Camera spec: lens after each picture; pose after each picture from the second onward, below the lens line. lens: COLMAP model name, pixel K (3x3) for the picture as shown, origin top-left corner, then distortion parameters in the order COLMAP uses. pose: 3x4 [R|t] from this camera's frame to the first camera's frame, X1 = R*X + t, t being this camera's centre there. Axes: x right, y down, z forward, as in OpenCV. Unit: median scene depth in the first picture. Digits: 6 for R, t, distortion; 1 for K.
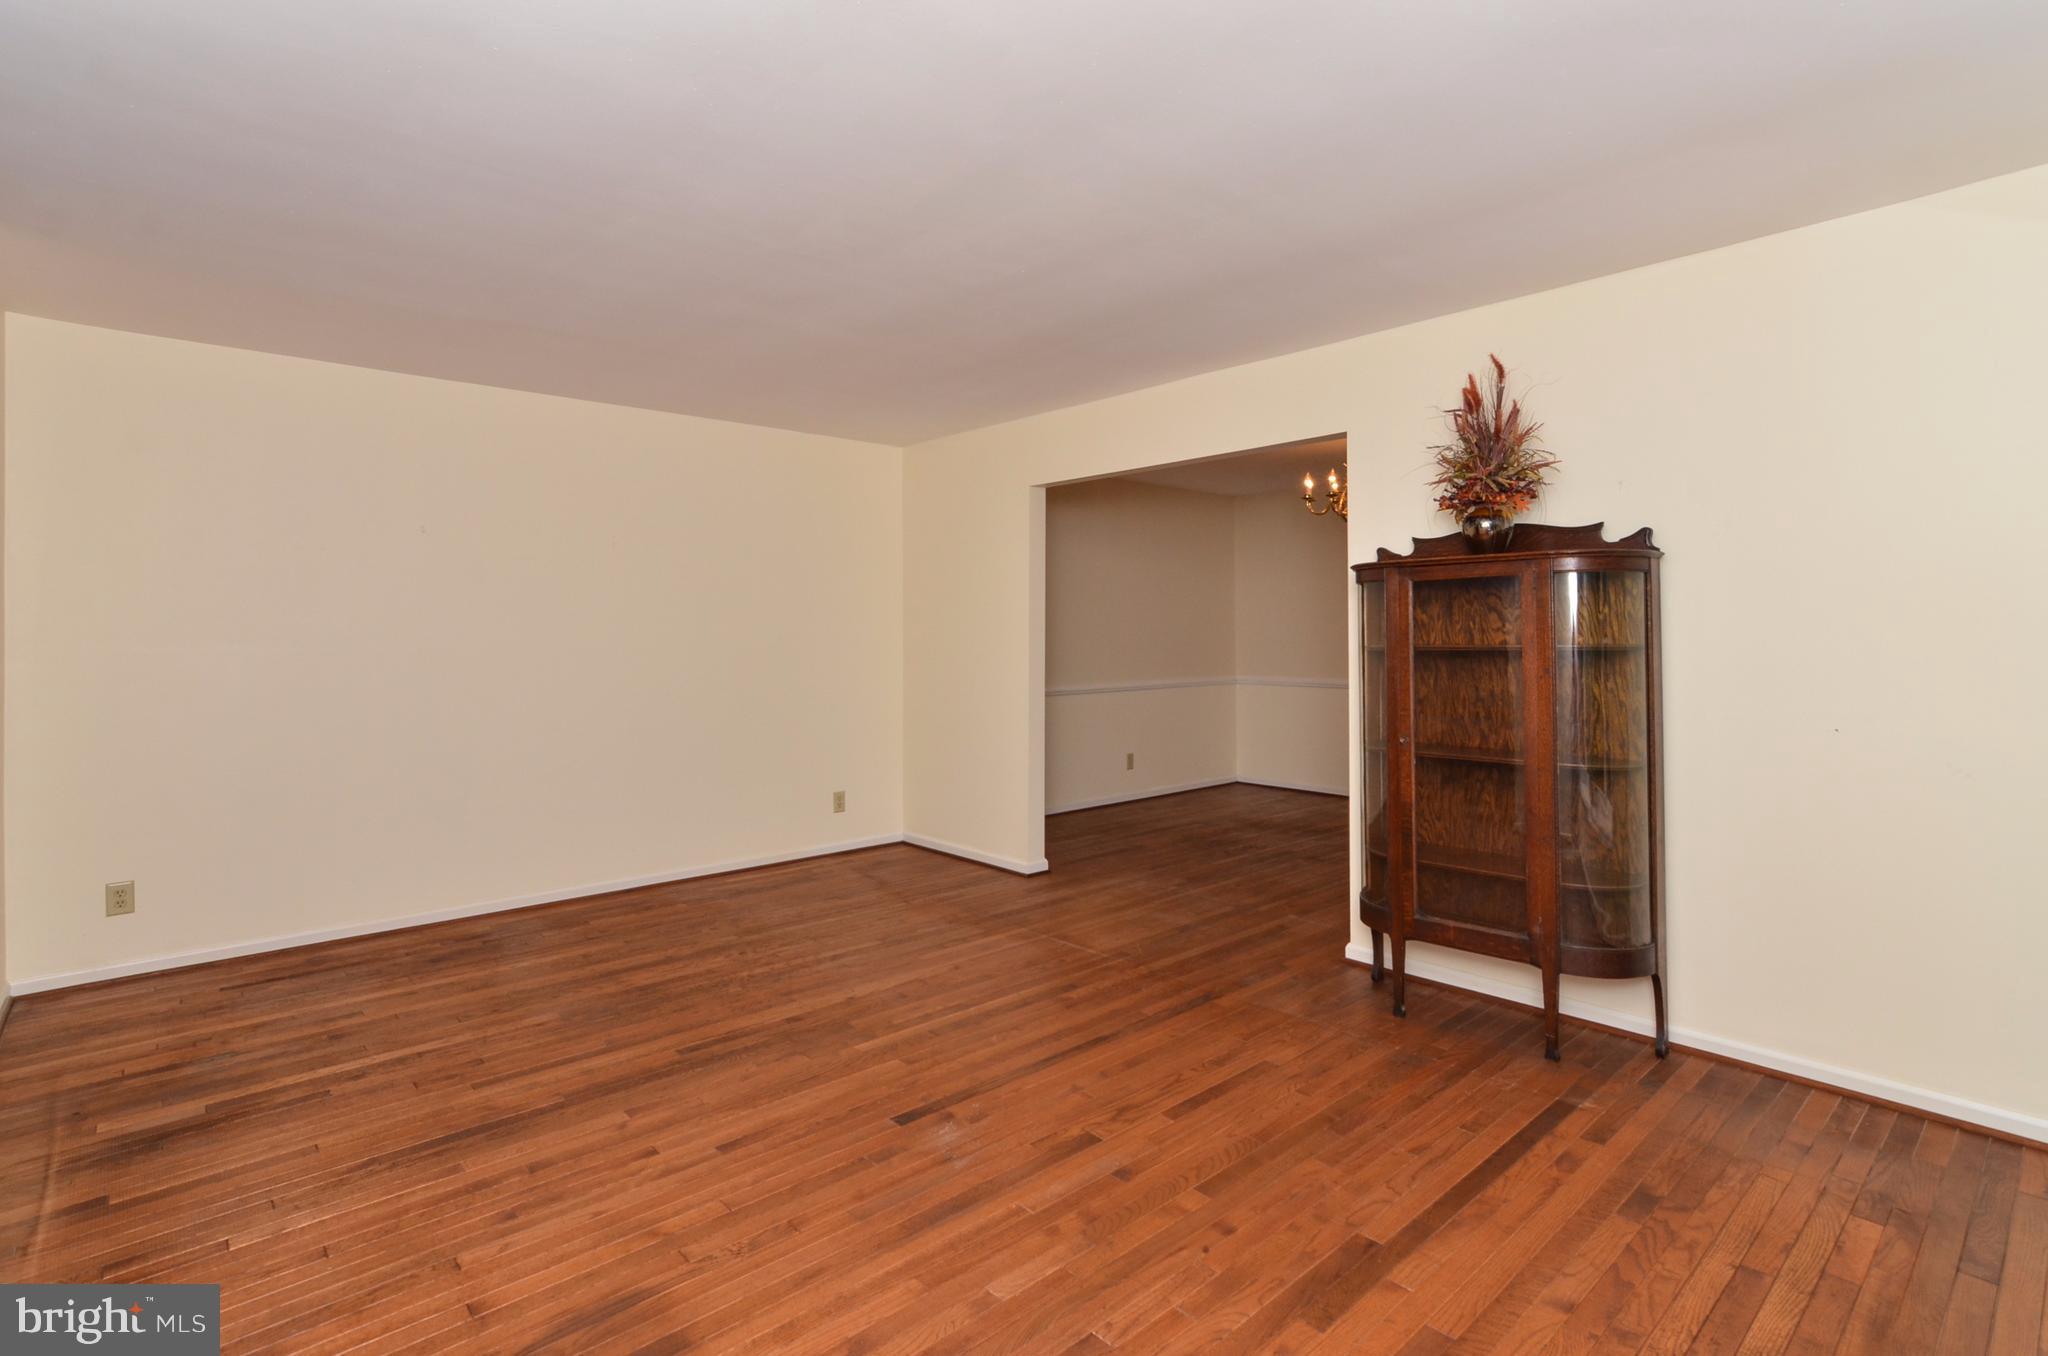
lens RADIAL K [[1000.9, 0, 1002.7], [0, 1000.9, 634.8], [0, 0, 1]] dist [-0.013117, 0.000075]
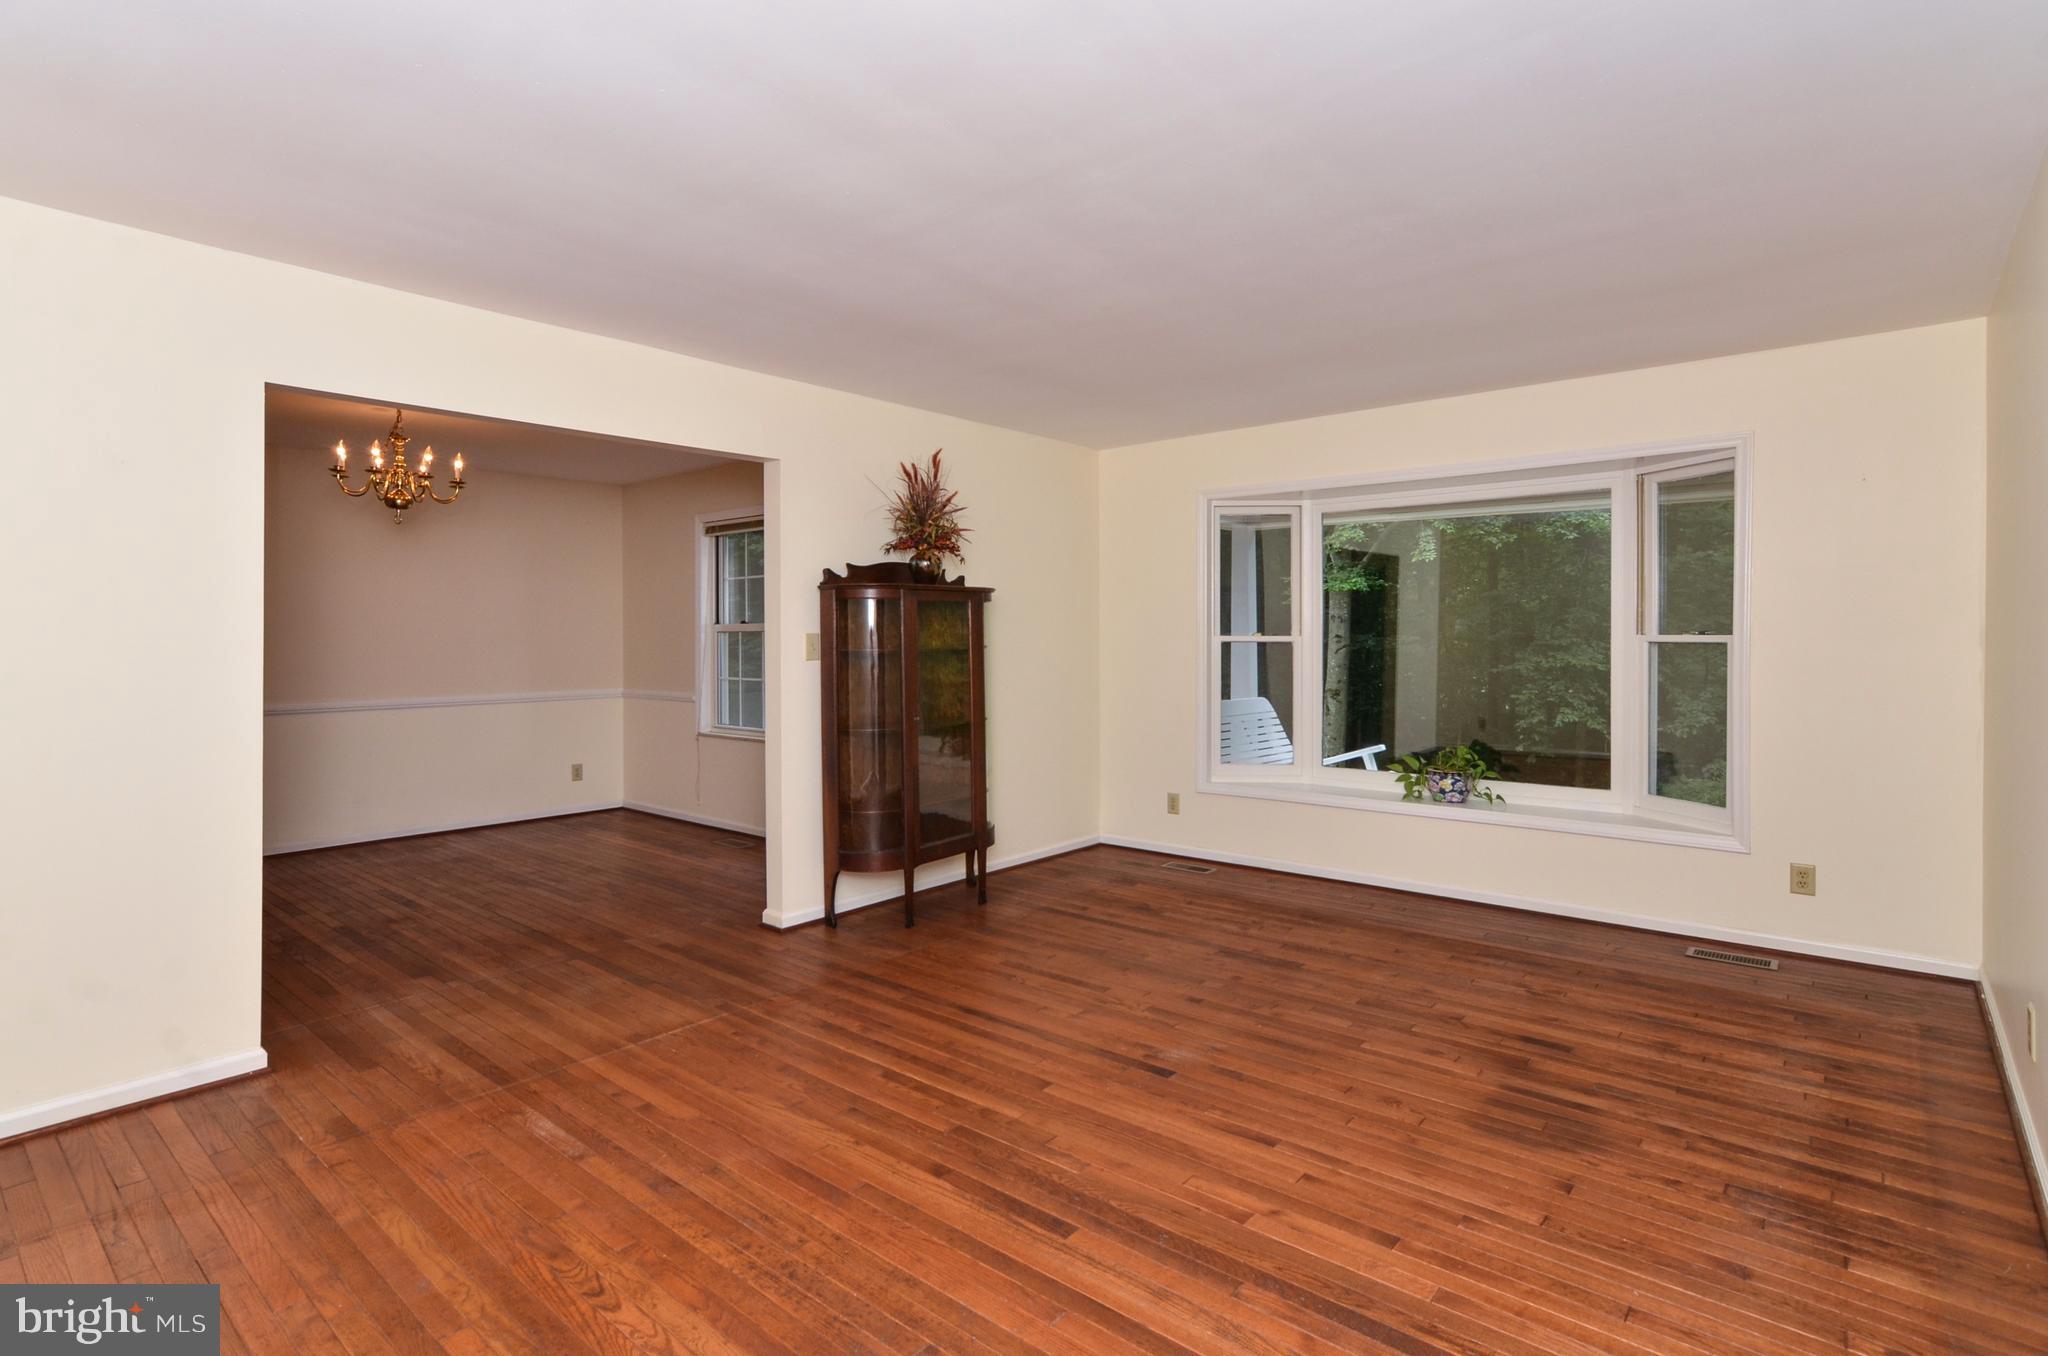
lens RADIAL K [[1000.9, 0, 1002.7], [0, 1000.9, 634.8], [0, 0, 1]] dist [-0.013117, 0.000075]
pose [[-0.134336, 0.002671, 0.990932, -1.033203], [0.005814, 0.999981, -0.001908, -0.005214], [-0.990919, 0.005505, -0.134350, 1.153922]]
